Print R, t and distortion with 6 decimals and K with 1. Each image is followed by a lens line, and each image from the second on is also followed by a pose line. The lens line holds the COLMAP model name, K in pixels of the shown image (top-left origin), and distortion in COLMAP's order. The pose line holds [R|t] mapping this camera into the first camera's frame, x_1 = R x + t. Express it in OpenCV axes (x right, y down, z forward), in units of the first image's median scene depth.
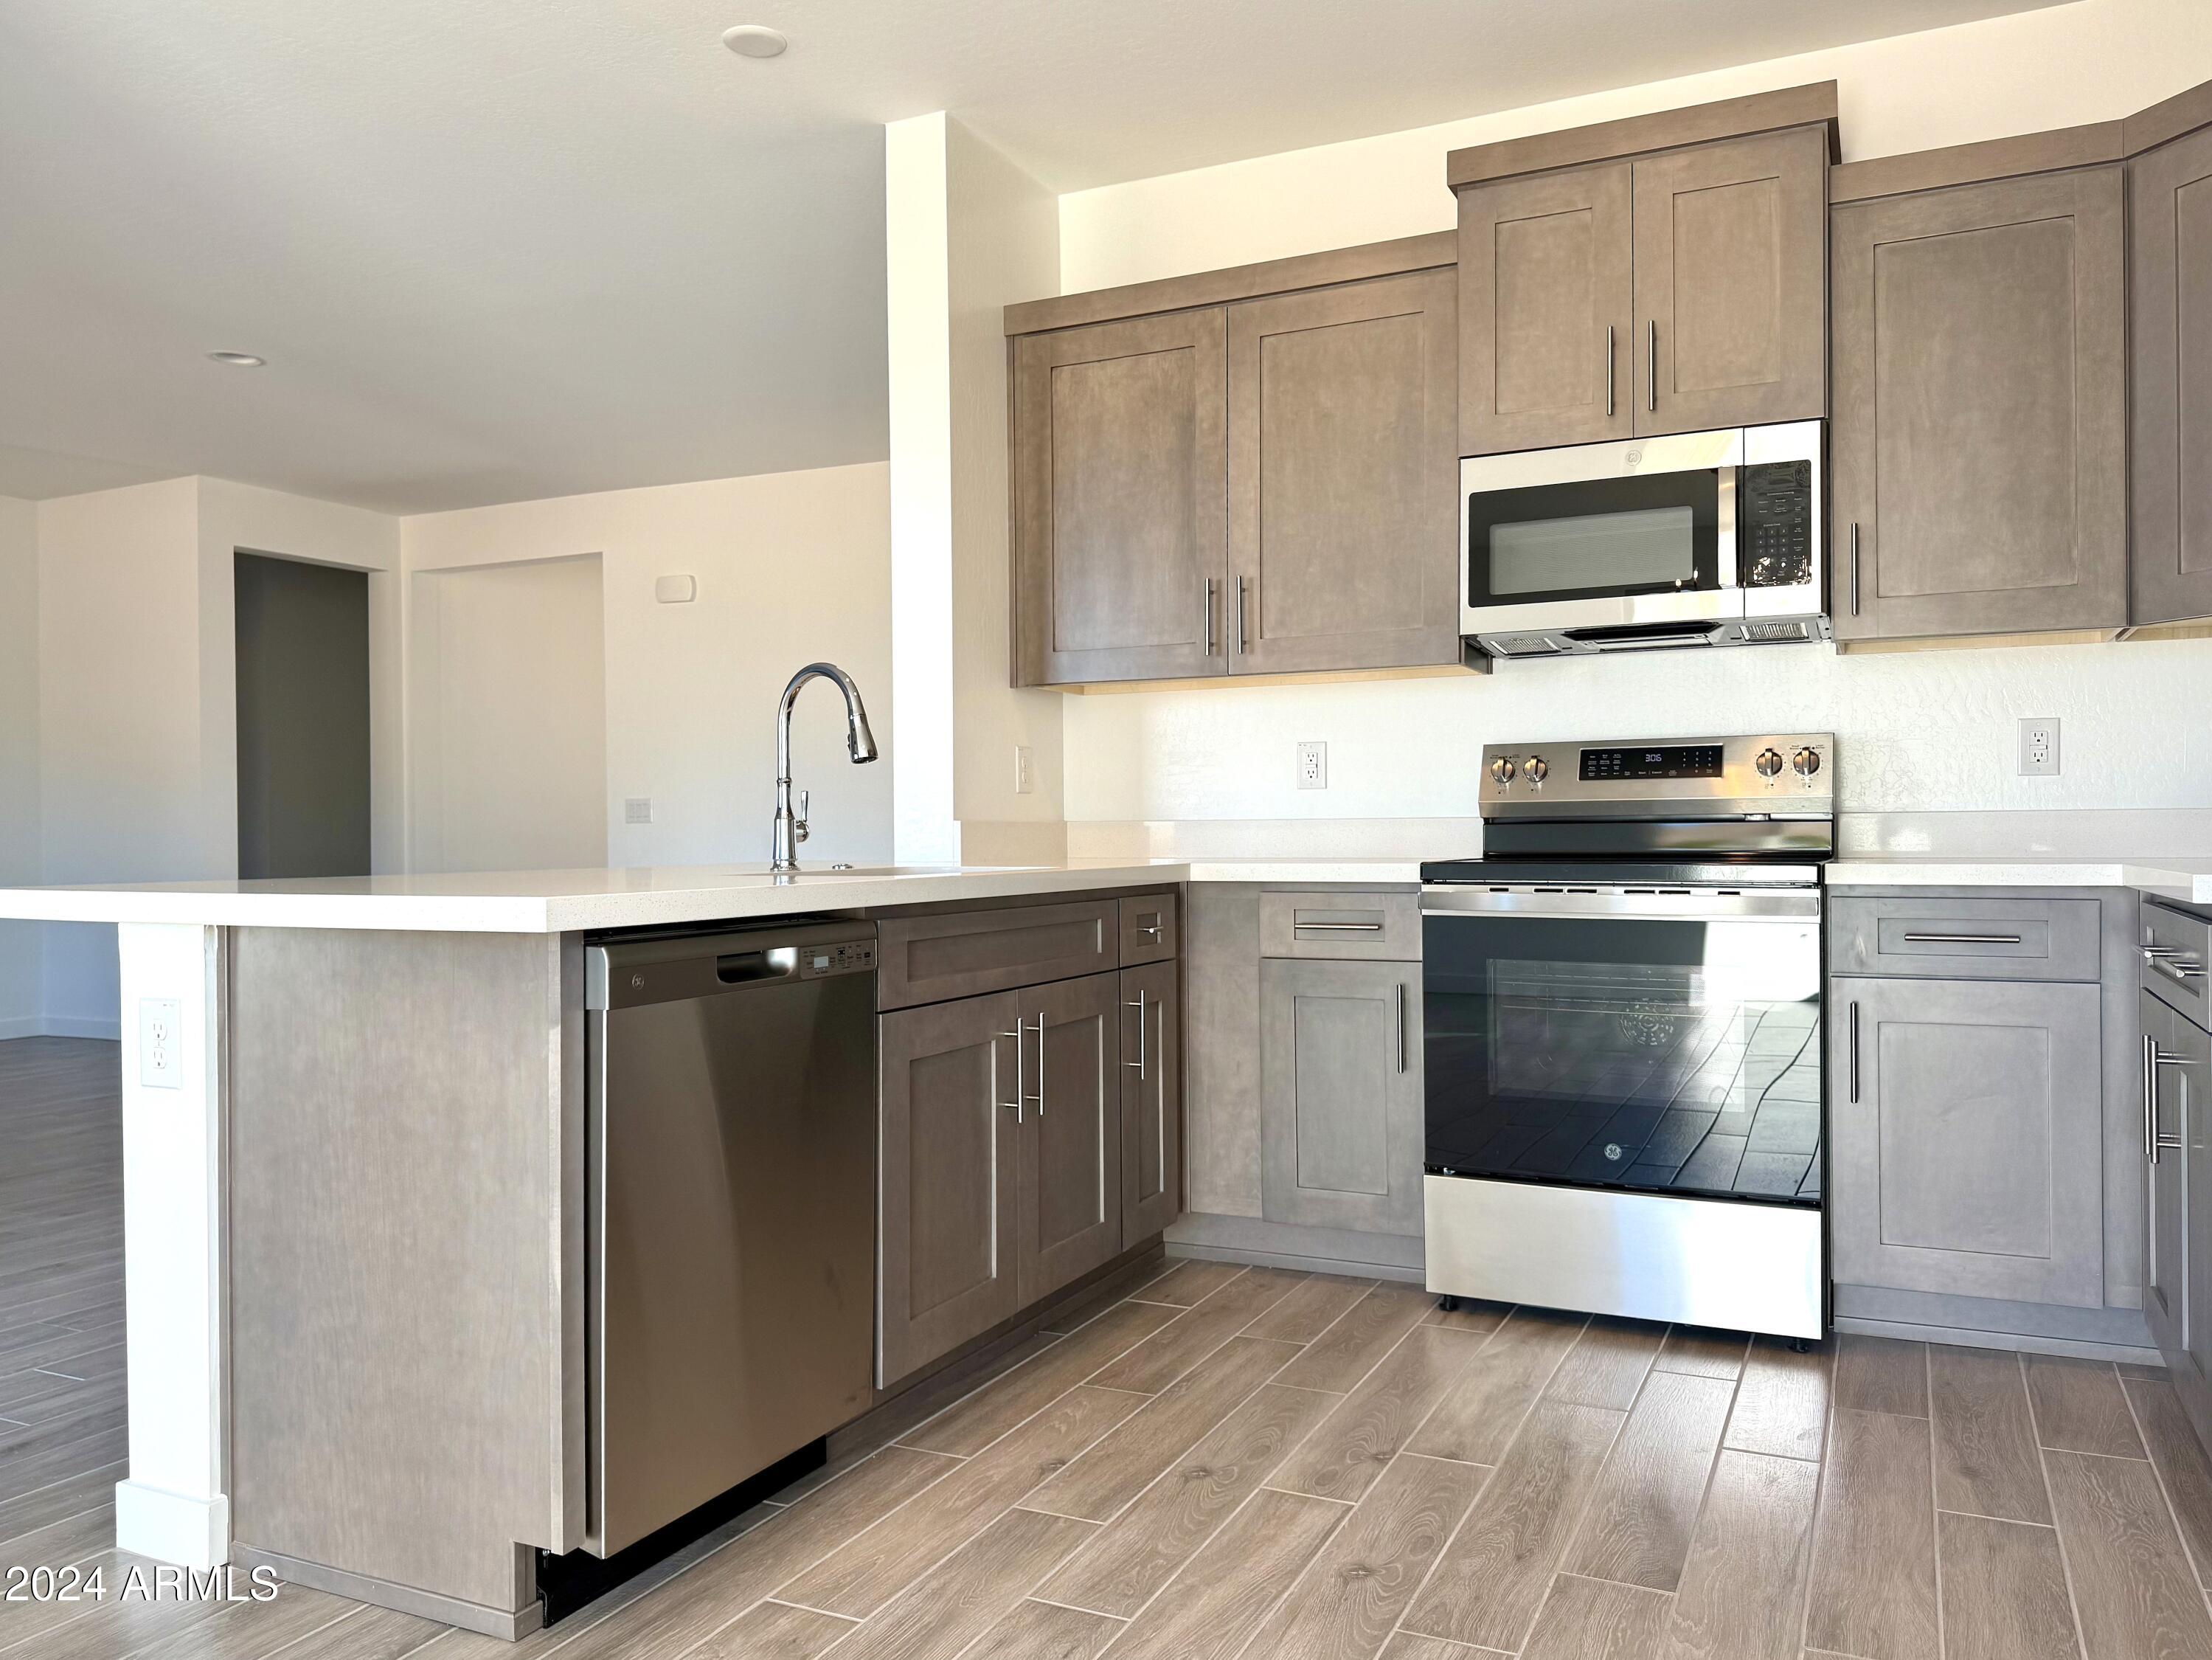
lens RADIAL K [[1638.4, 0, 1106.0], [0, 1638.4, 830.0], [0, 0, 1]] dist [0.007319, -0.004840]
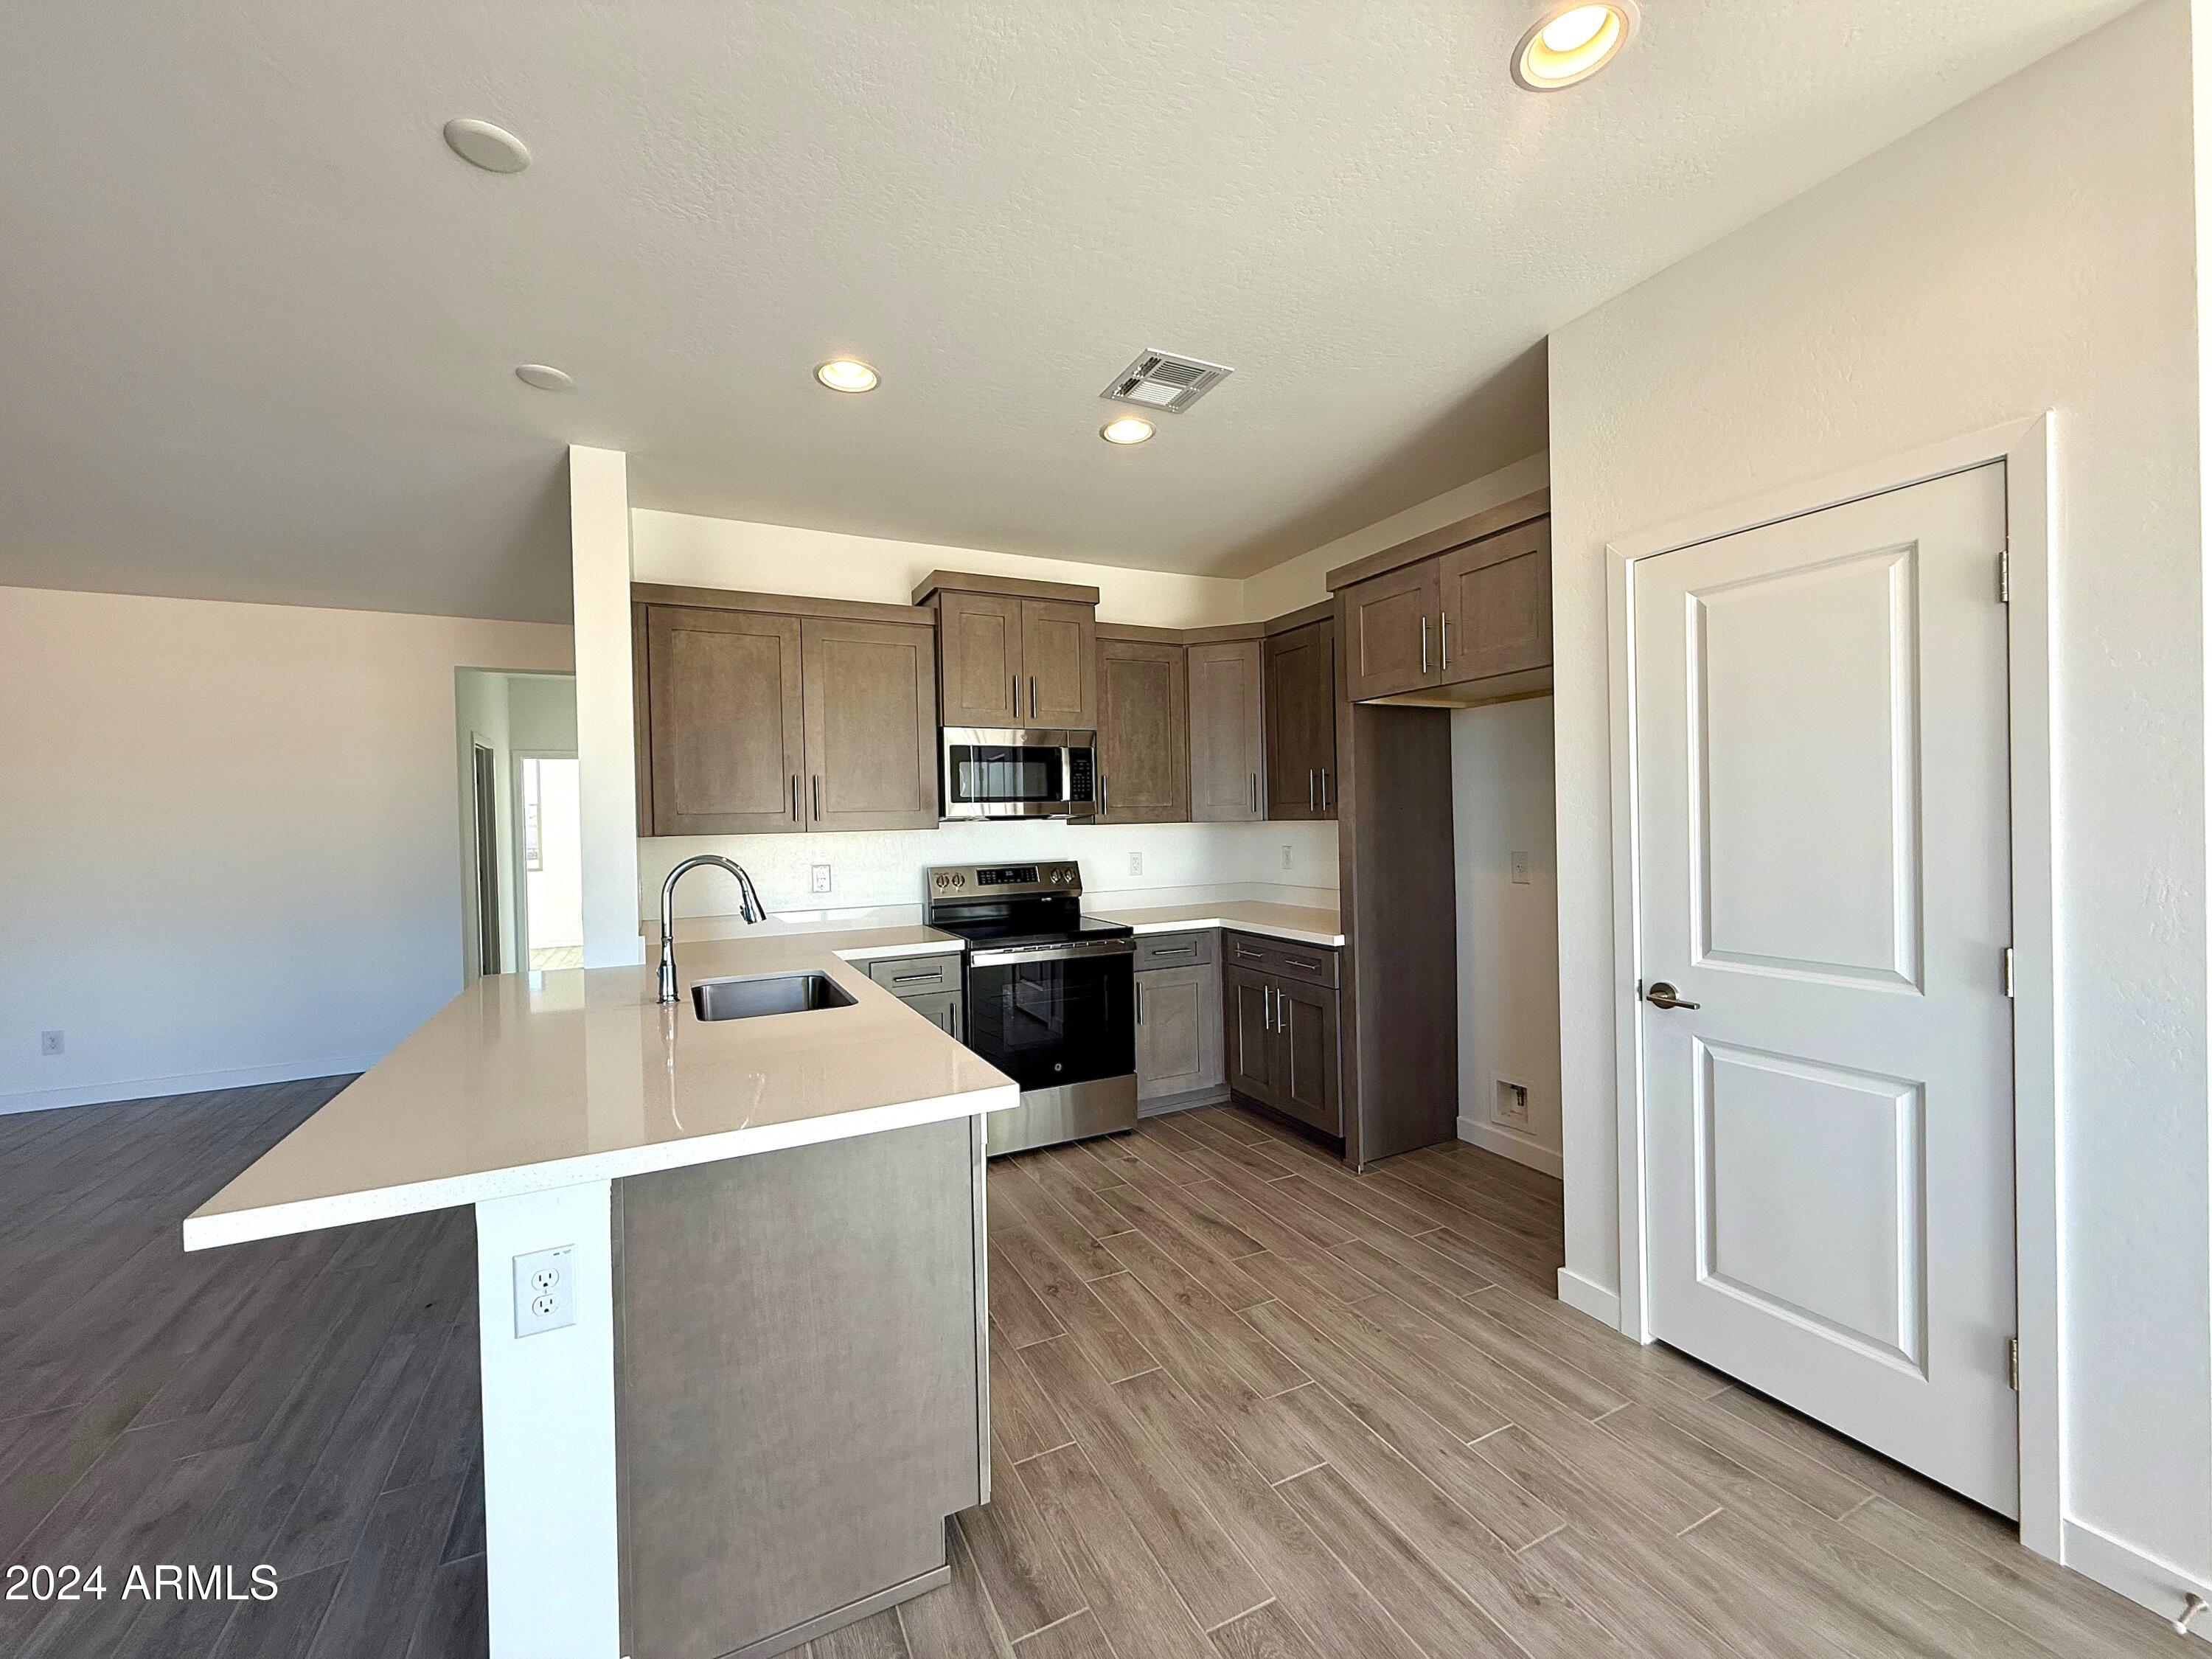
lens RADIAL K [[865.2, 0, 1106.0], [0, 865.2, 829.5], [0, 0, 1]] dist [0.000407, 0.000257]
pose [[0.625421, -0.010897, 0.780211, -0.700311], [0.016498, 0.999864, 0.000740, -0.151783], [-0.780113, 0.012409, 0.625516, 0.307072]]
